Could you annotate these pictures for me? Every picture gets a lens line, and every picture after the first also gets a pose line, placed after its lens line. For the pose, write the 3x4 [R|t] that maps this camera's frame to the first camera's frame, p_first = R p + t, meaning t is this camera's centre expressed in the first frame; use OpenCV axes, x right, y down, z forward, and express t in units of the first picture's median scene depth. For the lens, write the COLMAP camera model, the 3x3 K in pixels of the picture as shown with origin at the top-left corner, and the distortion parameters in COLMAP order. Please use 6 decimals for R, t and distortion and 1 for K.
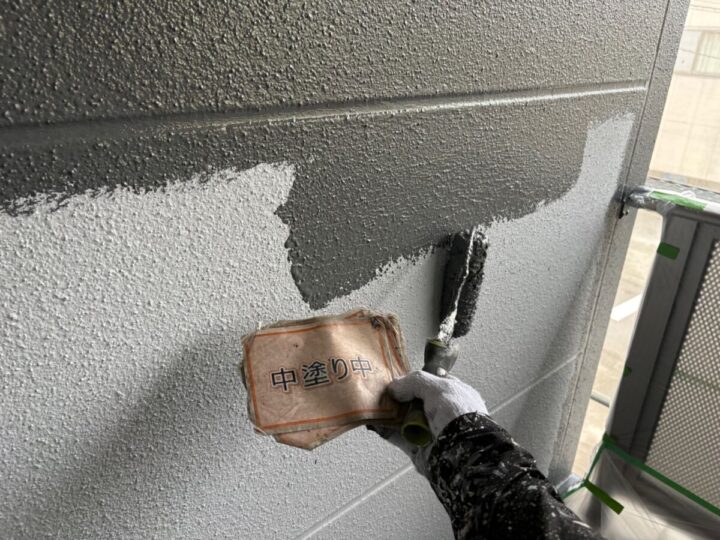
lens RADIAL K [[541.8, 0, 357.5], [0, 541.8, 266.8], [0, 0, 1]] dist [0.006316, -0.008244]
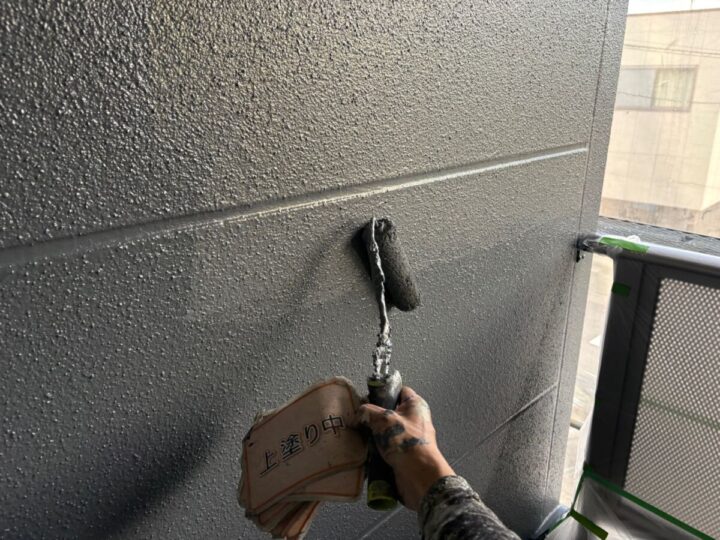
lens RADIAL K [[541.8, 0, 357.5], [0, 541.8, 266.8], [0, 0, 1]] dist [0.006316, -0.008244]
pose [[0.997961, -0.055917, 0.030776, 0.010011], [0.058052, 0.995605, -0.073483, -0.053747], [-0.026532, 0.075120, 0.996821, -0.184150]]
